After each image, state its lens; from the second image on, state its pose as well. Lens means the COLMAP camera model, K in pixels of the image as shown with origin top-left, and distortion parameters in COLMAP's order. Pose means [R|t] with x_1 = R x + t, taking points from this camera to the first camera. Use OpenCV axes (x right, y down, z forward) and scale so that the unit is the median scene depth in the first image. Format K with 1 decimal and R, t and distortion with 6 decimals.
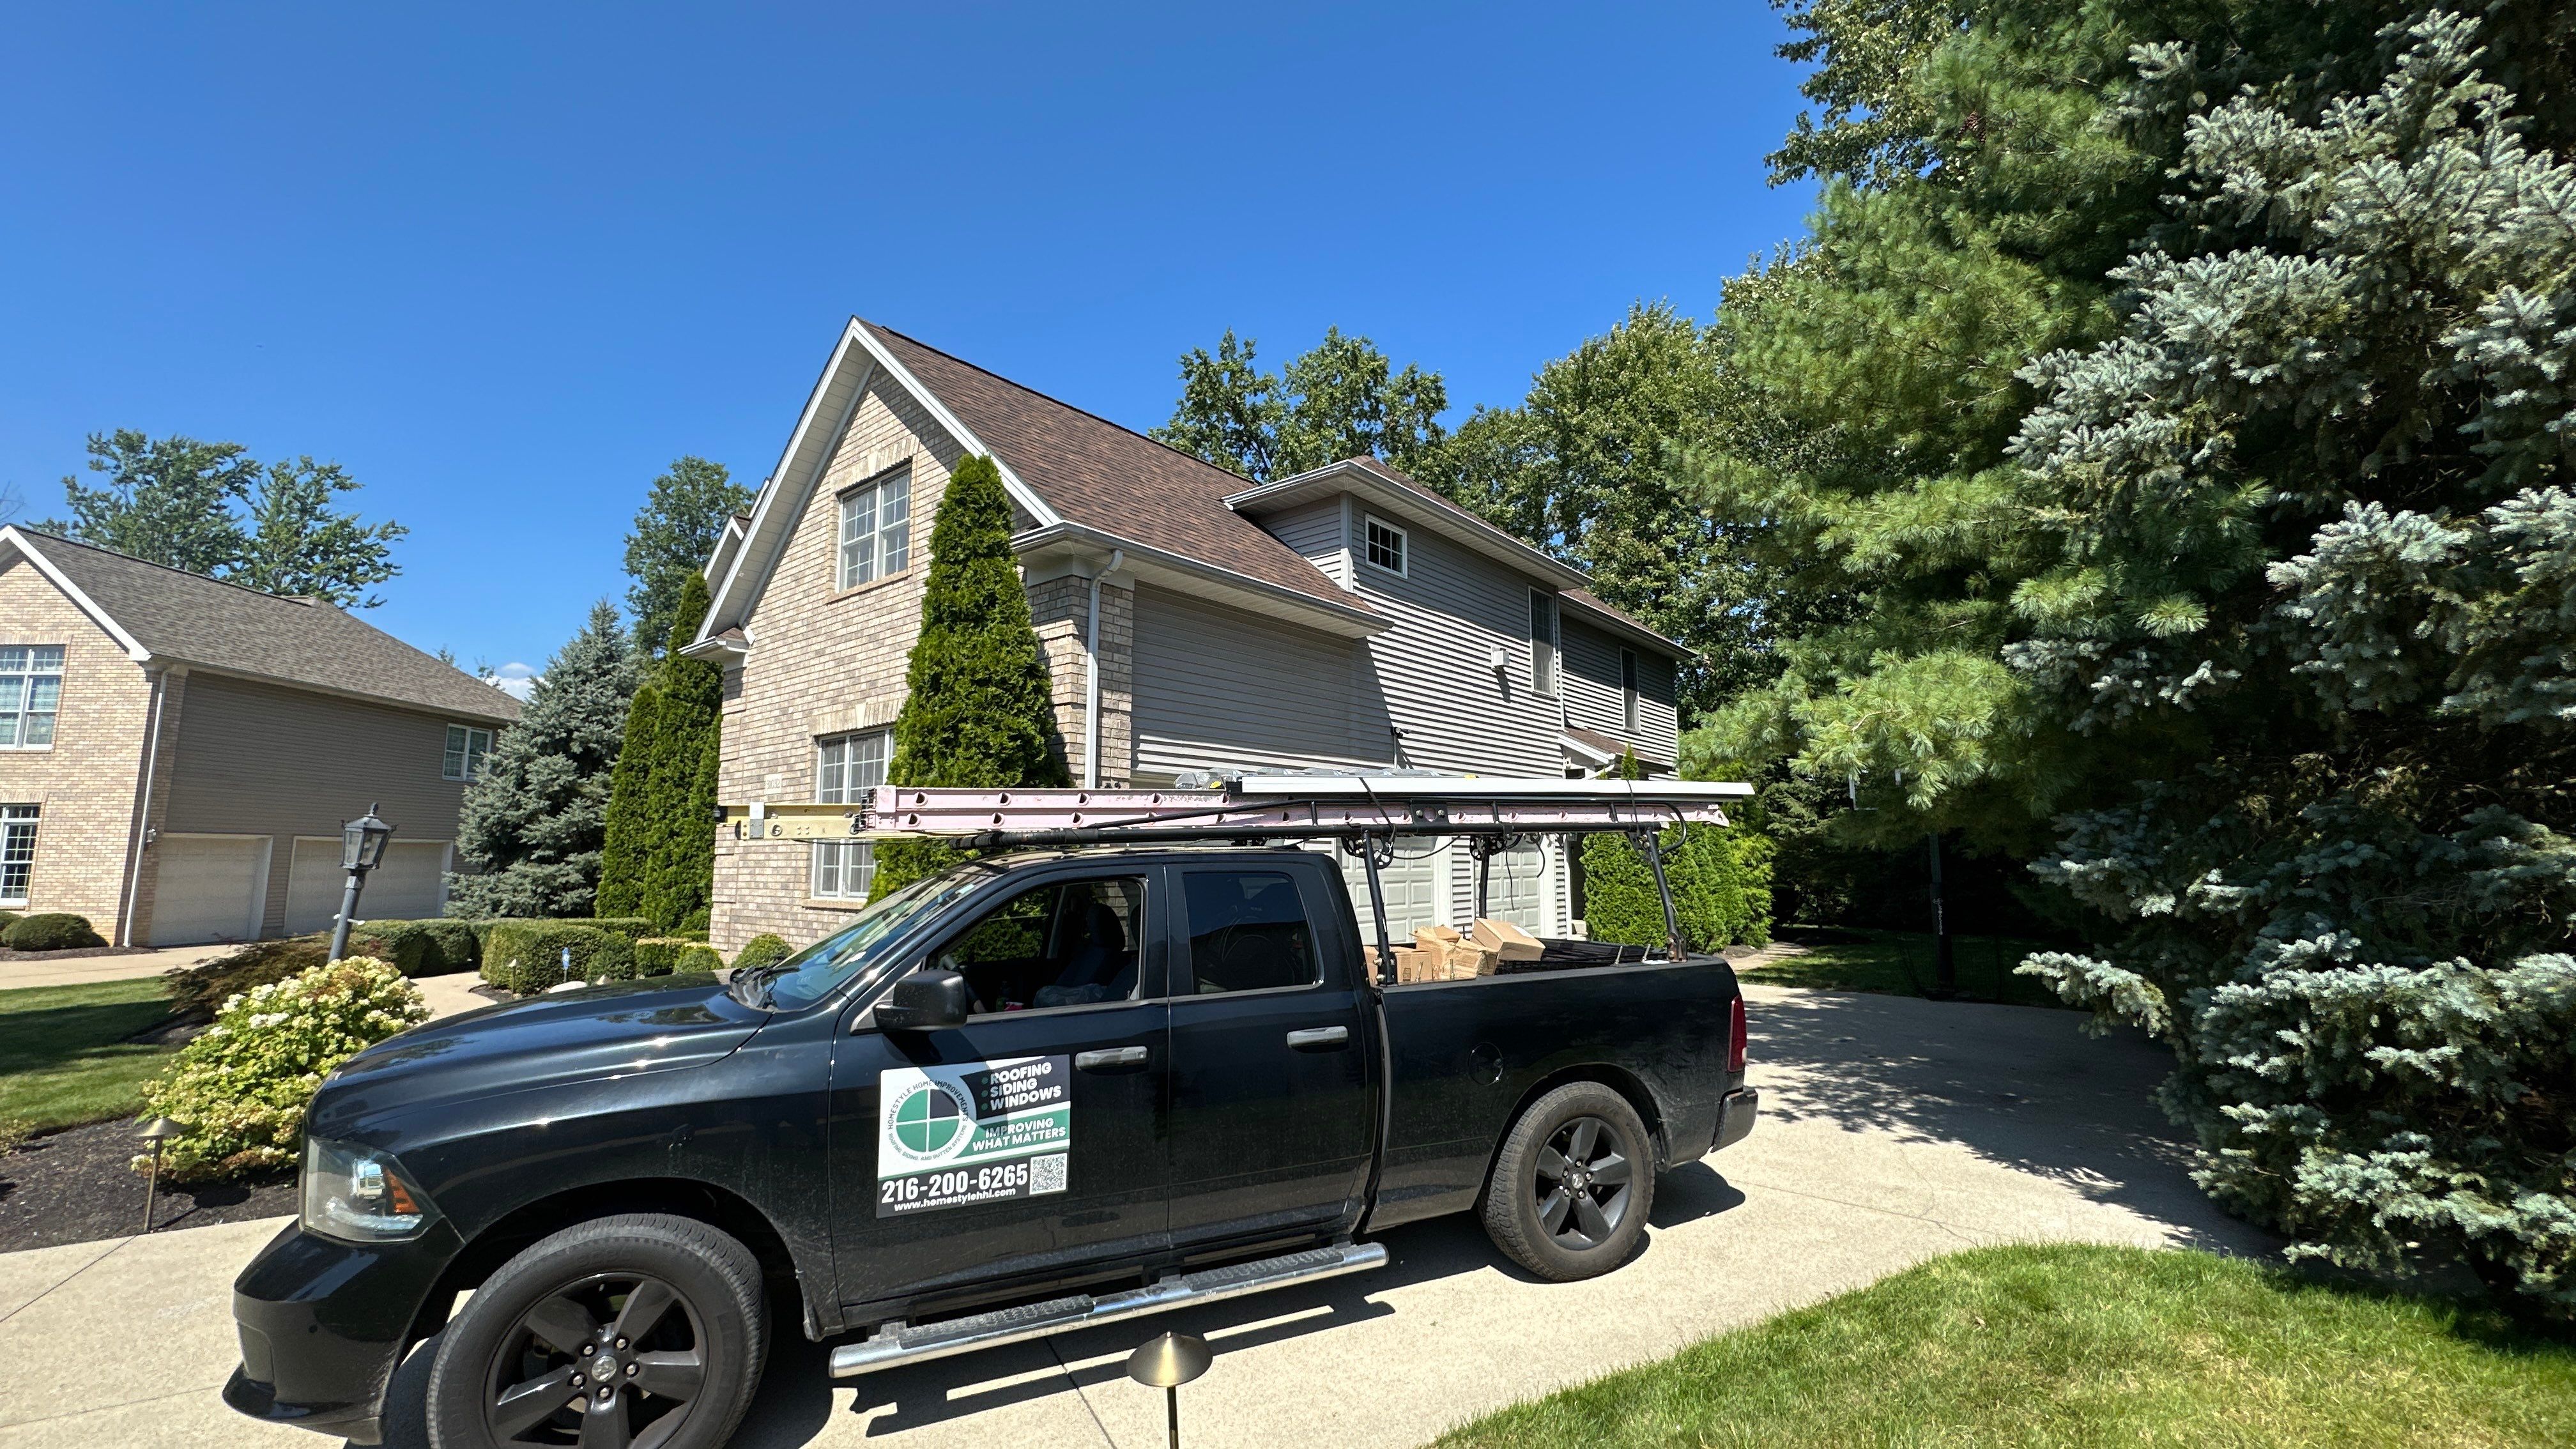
lens RADIAL K [[1029.3, 0, 1288.0], [0, 1029.3, 724.5], [0, 0, 1]] dist [-0.004745, 0.001155]
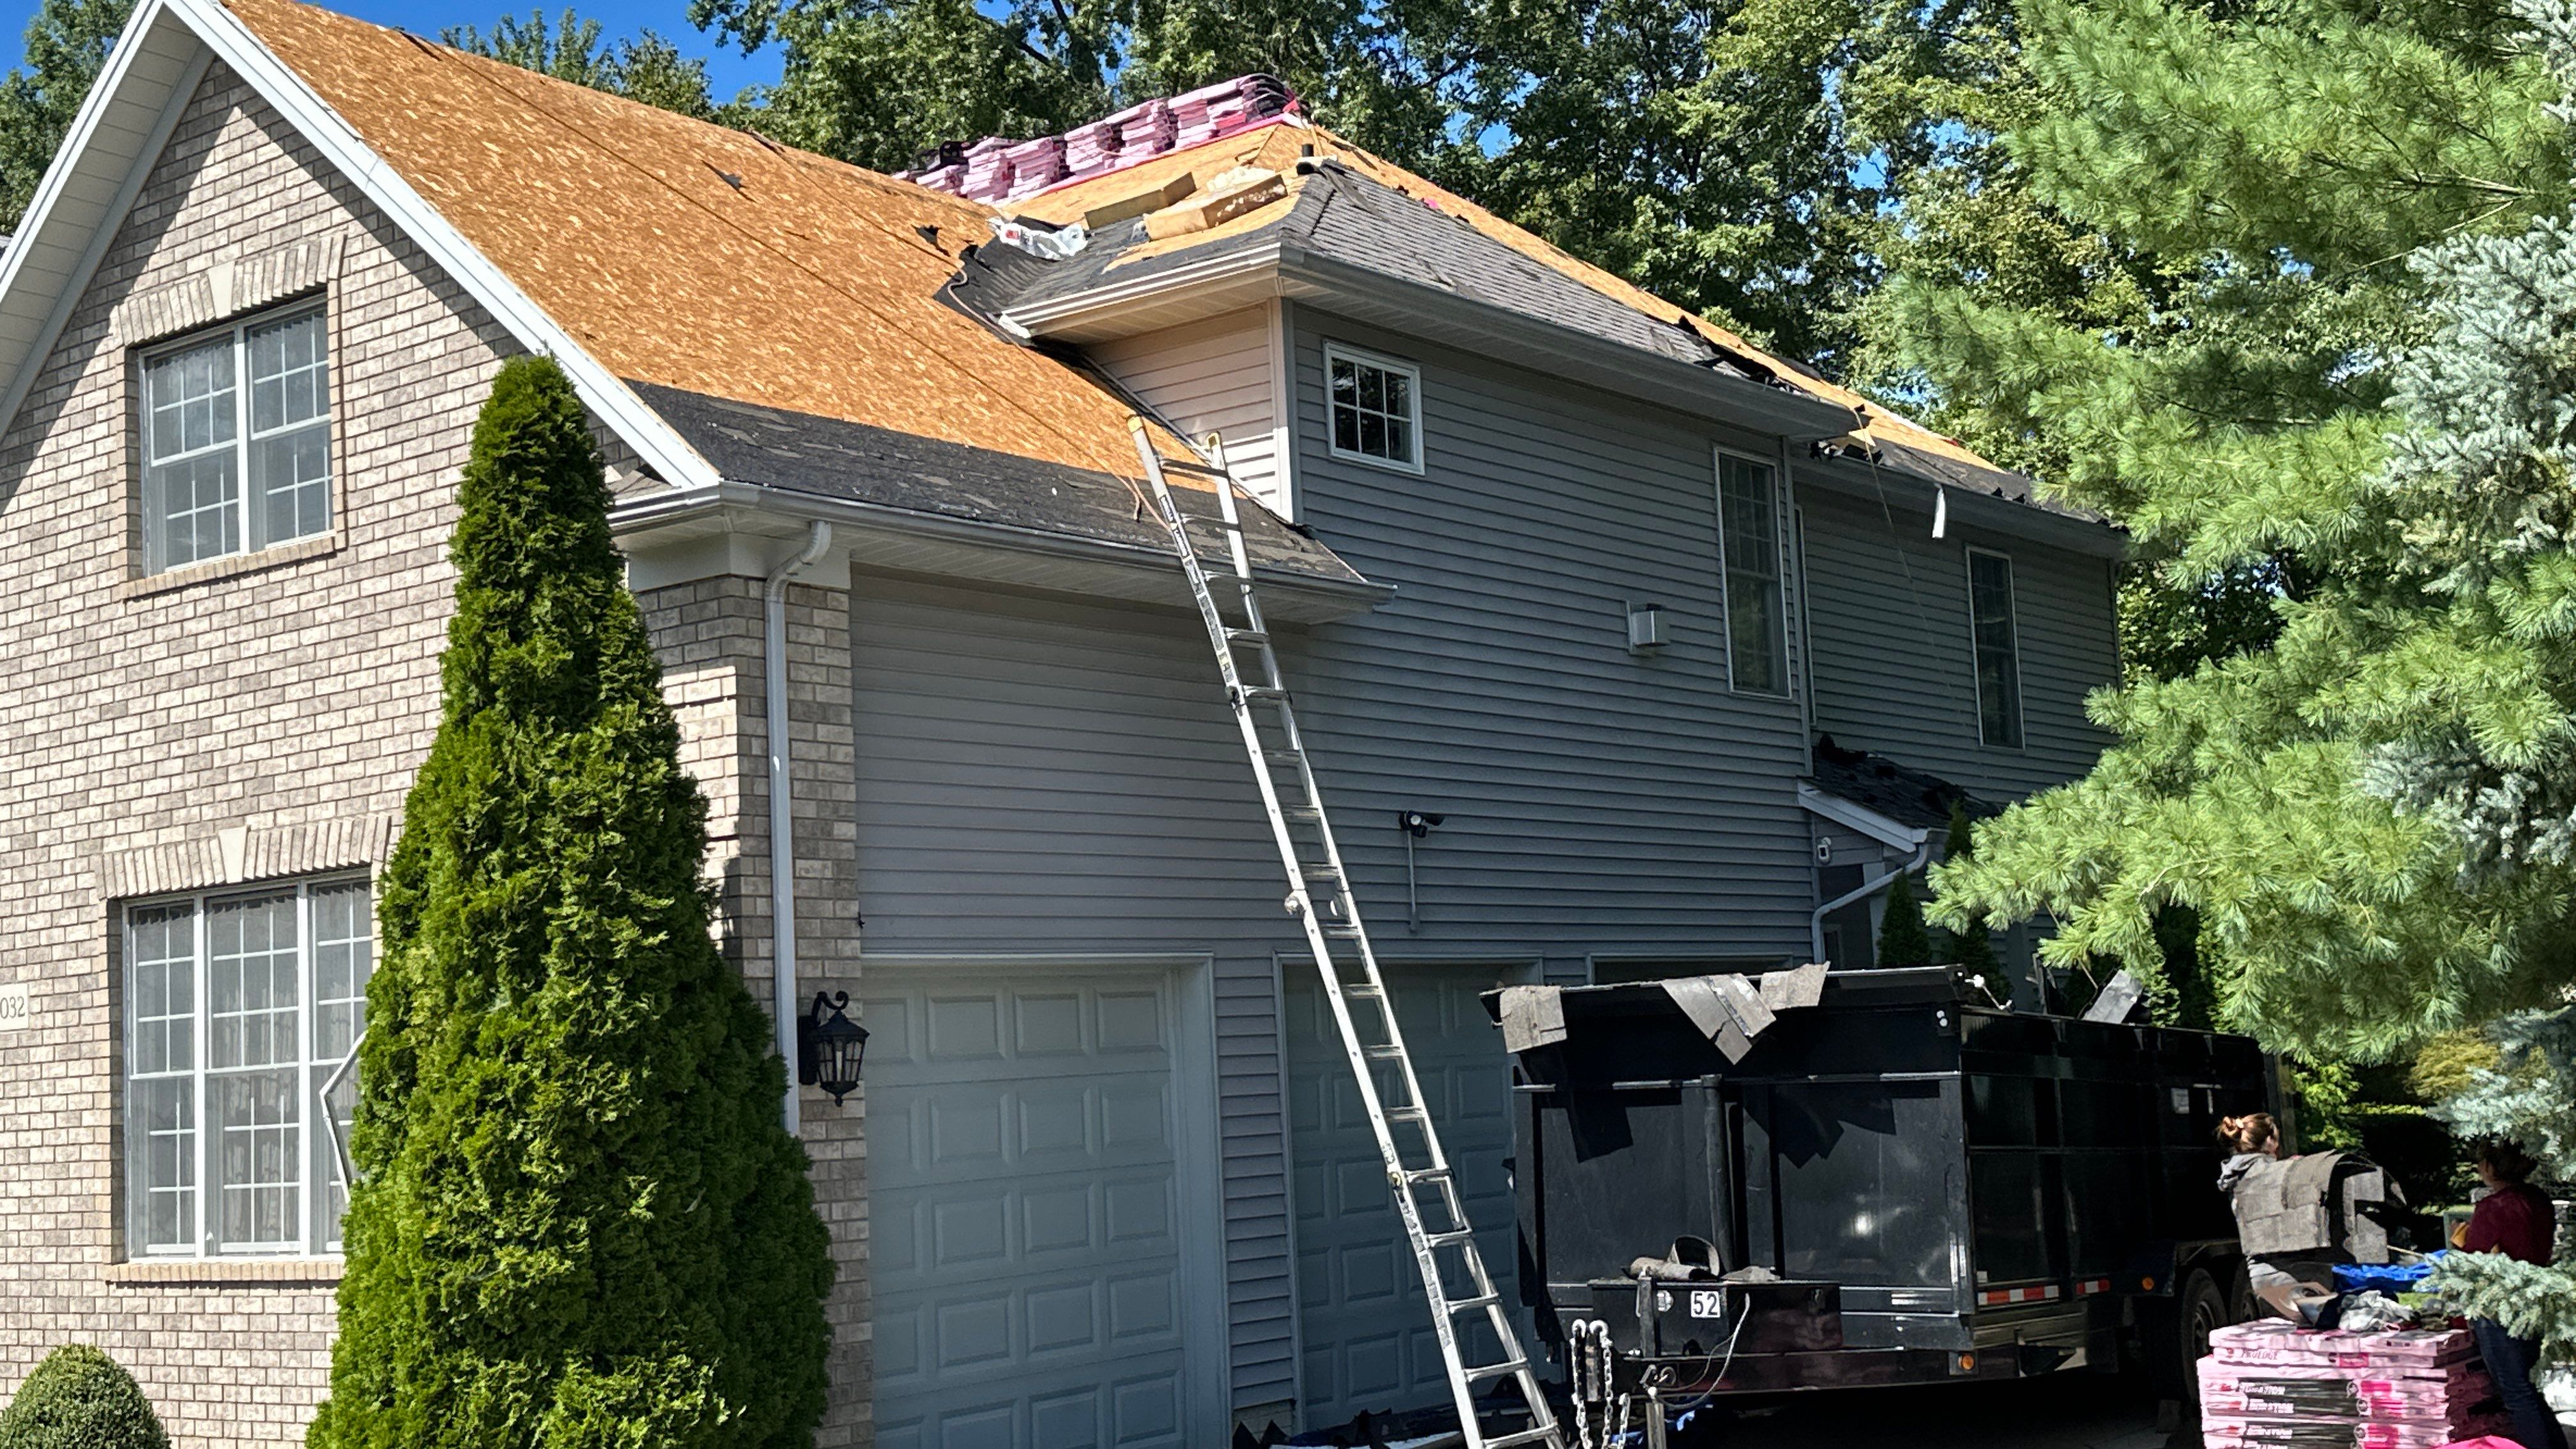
lens RADIAL K [[3018.2, 0, 1288.0], [0, 3018.2, 724.5], [0, 0, 1]] dist [0.237727, -0.571616]
pose [[0.998118, -0.040981, 0.045620, -0.006891], [0.040095, 0.998992, 0.020164, -0.053019], [-0.046400, -0.018296, 0.998755, -0.268877]]
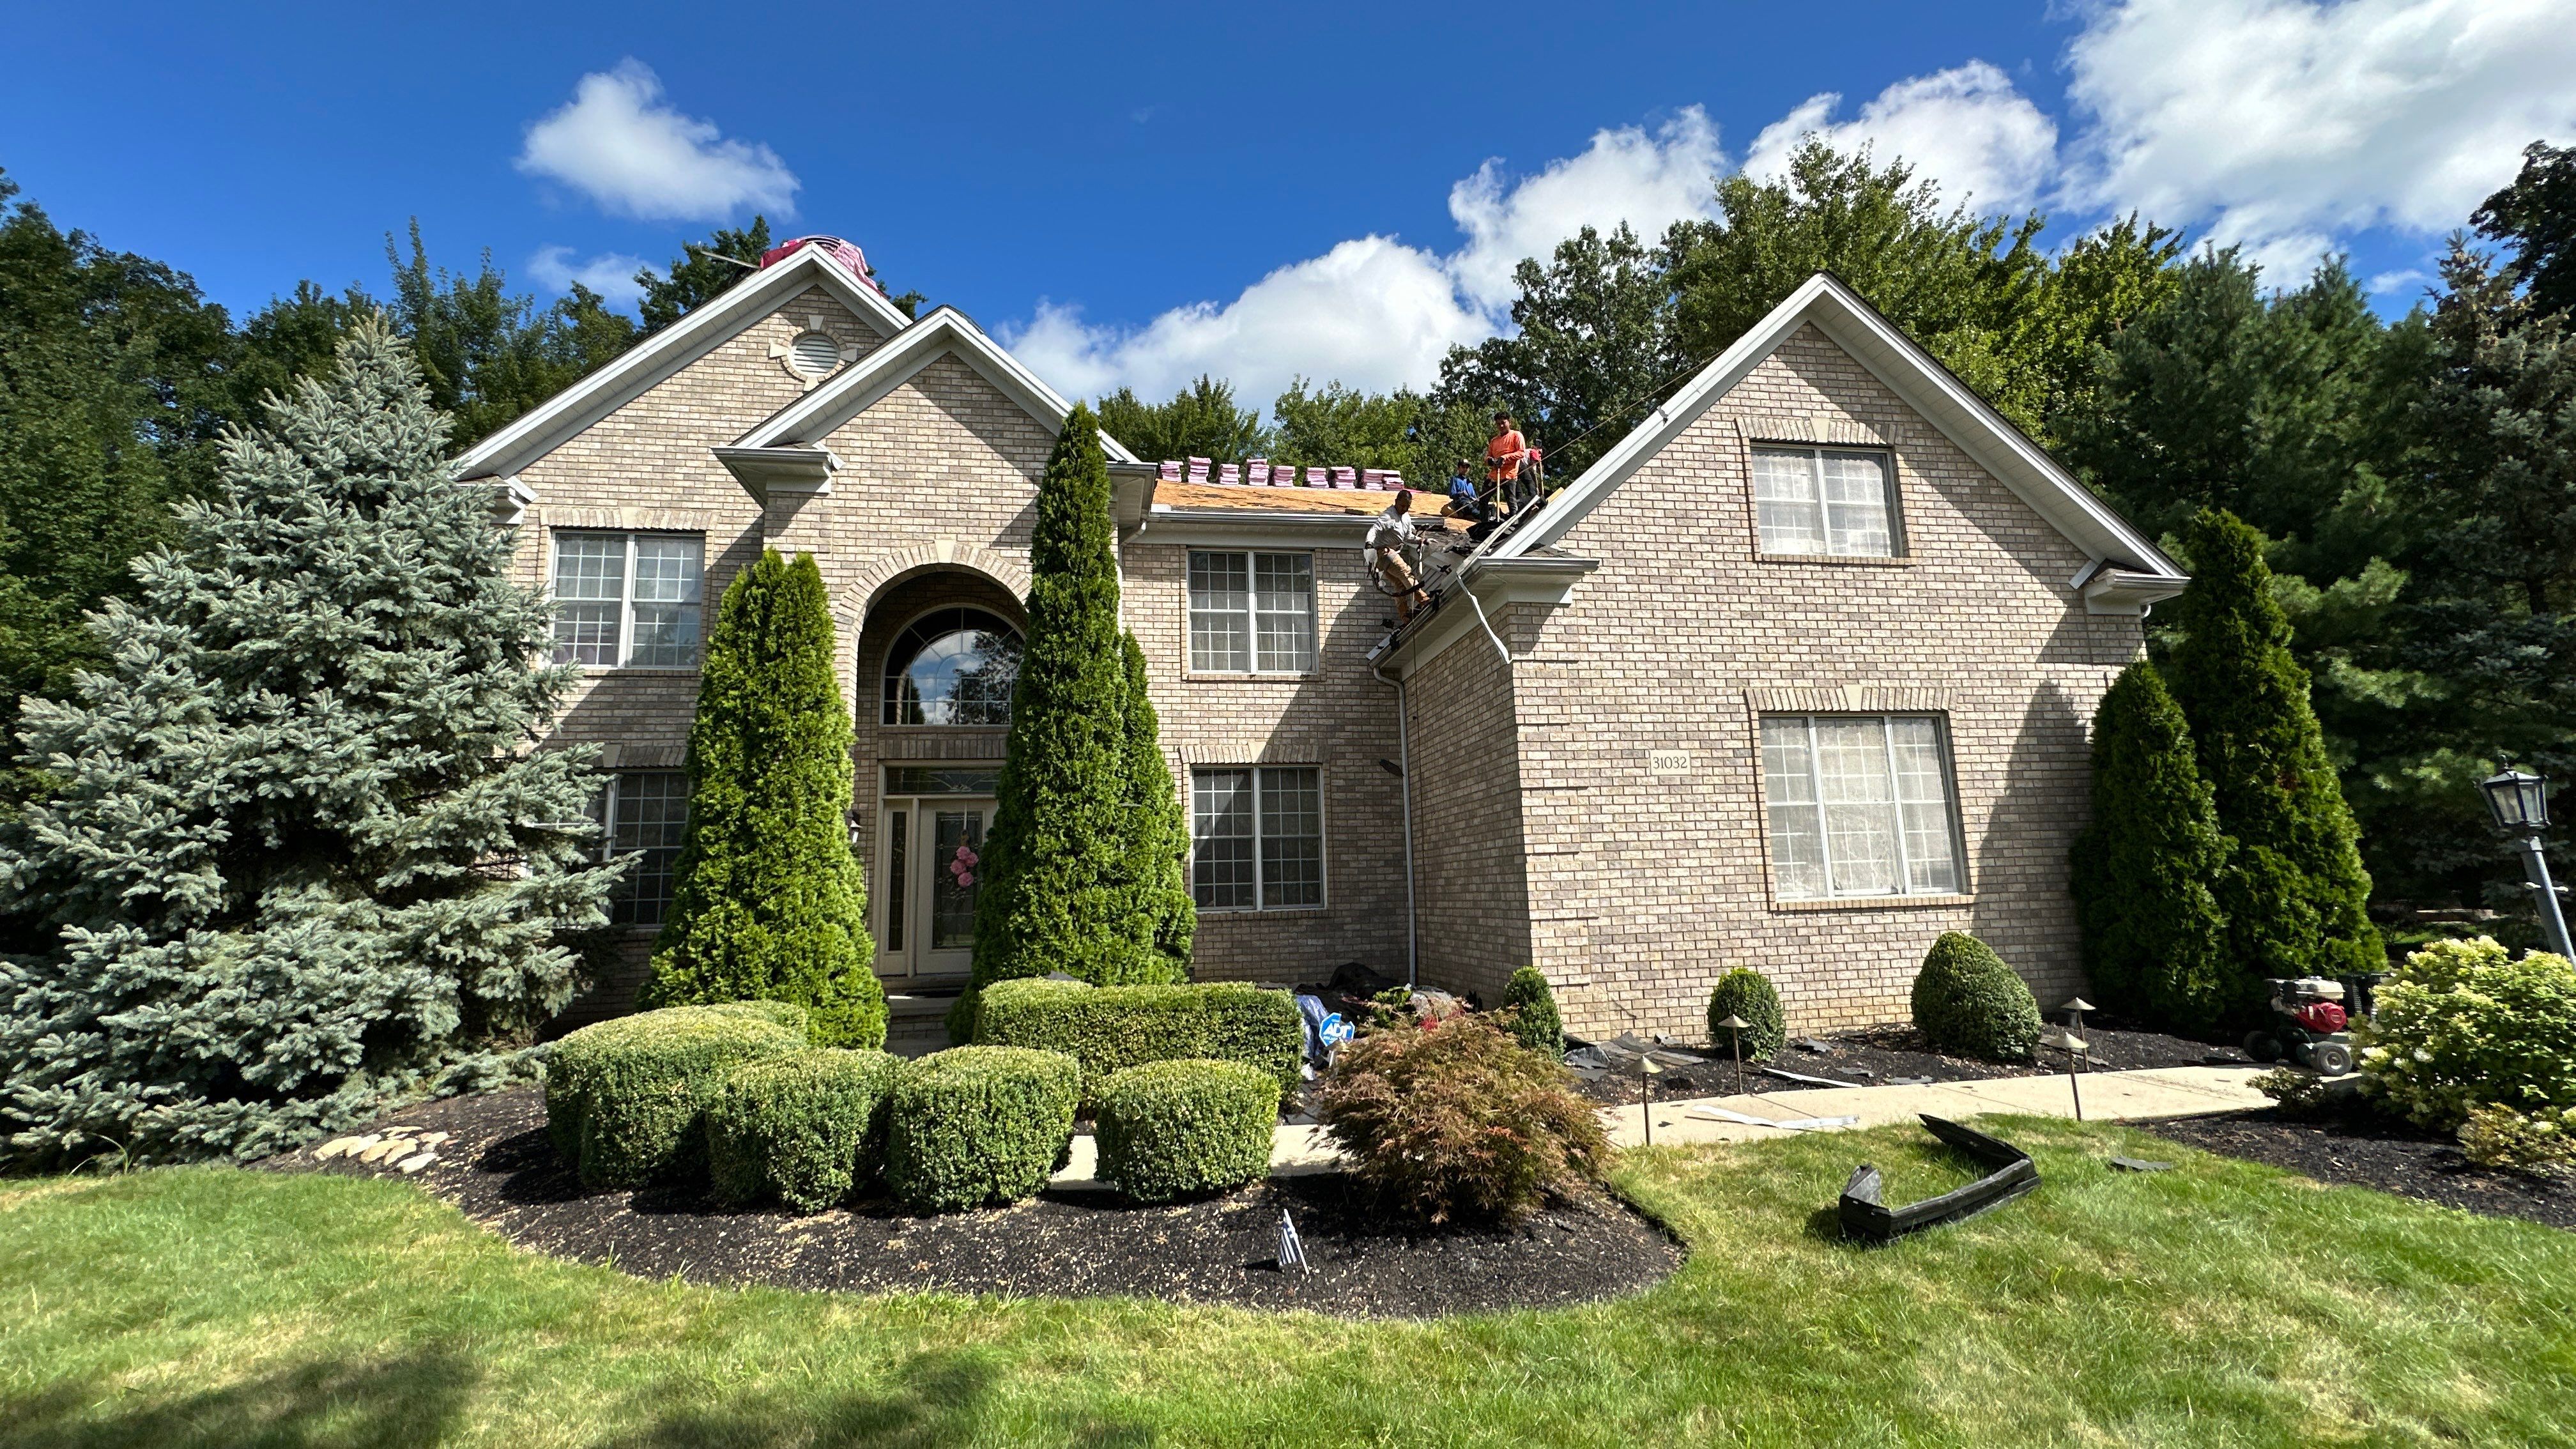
lens RADIAL K [[1001.5, 0, 1288.0], [0, 1001.5, 724.5], [0, 0, 1]] dist [0.001144, 0.000129]
pose [[0.648516, 0.107188, 0.753616, -1.004821], [-0.074512, 0.994220, -0.077289, 0.086966], [-0.757545, -0.006030, 0.652755, 0.564439]]
